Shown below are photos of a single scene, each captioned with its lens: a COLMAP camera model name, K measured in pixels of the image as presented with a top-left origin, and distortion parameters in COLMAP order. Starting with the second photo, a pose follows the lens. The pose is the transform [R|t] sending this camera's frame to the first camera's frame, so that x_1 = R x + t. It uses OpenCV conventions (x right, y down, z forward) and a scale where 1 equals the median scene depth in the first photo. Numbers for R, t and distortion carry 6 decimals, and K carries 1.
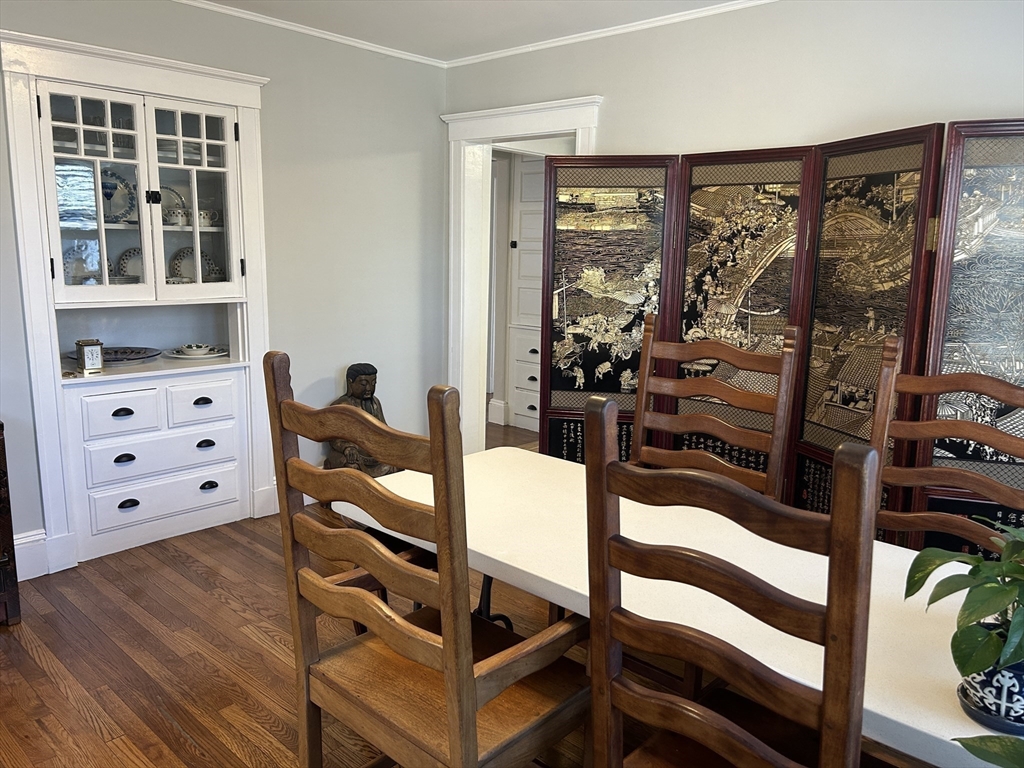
lens RADIAL K [[775.2, 0, 517.5], [0, 775.2, 382.6], [0, 0, 1]] dist [0.050282, -0.049644]
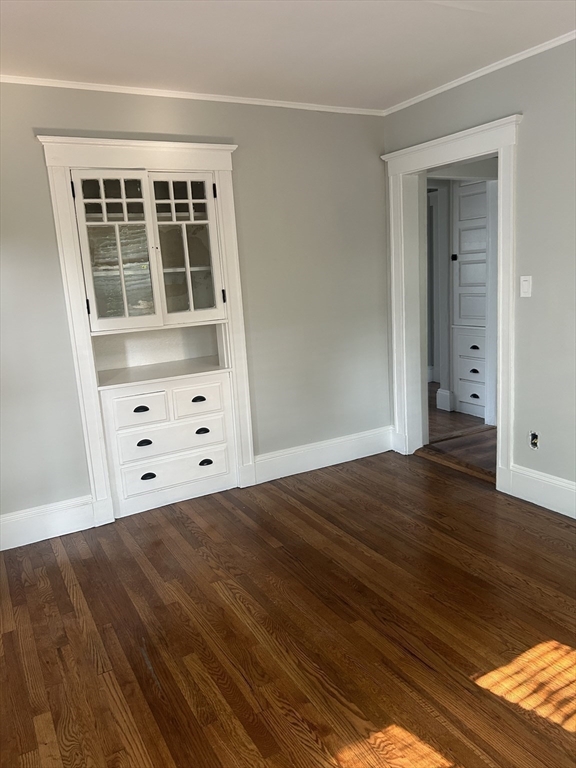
lens RADIAL K [[581.4, 0, 284.6], [0, 581.4, 378.2], [0, 0, 1]] dist [0.050282, -0.049644]
pose [[0.945845, -0.015596, -0.324243, 0.059543], [0.021781, 0.999643, 0.015455, -0.026564], [0.323886, -0.021680, 0.945848, 0.127771]]
